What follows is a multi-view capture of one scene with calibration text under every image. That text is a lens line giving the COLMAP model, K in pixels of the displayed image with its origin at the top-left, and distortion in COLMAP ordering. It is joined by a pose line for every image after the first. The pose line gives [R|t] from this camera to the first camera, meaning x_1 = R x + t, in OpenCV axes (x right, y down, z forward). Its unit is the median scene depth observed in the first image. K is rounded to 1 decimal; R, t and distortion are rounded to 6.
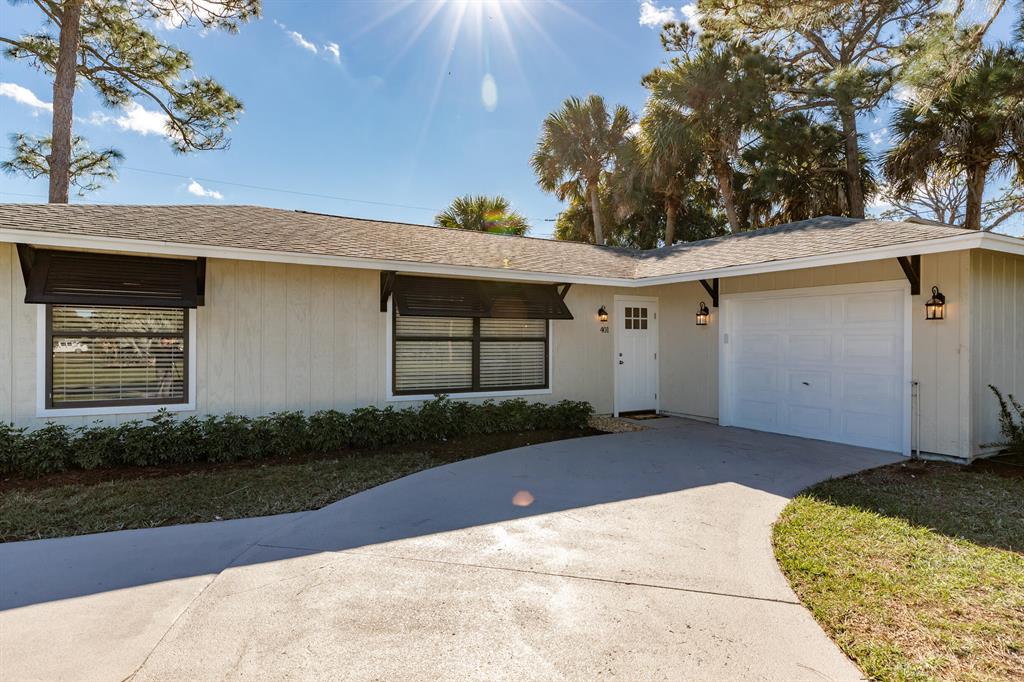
lens RADIAL K [[549.2, 0, 508.3], [0, 549.2, 346.0], [0, 0, 1]] dist [0.004237, 0.000626]
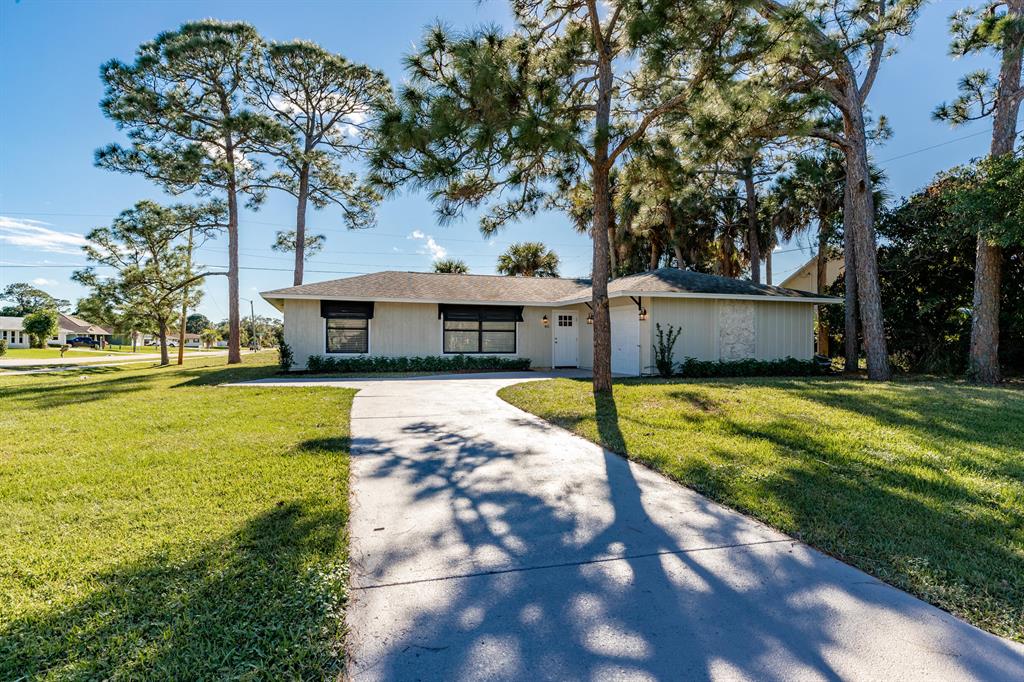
lens RADIAL K [[486.9, 0, 512.0], [0, 486.9, 343.5], [0, 0, 1]] dist [-0.028668, 0.000432]
pose [[0.983004, -0.002174, -0.183569, 0.395335], [0.001368, 0.999989, -0.004517, 0.044910], [0.183577, 0.004189, 0.982996, -0.869321]]
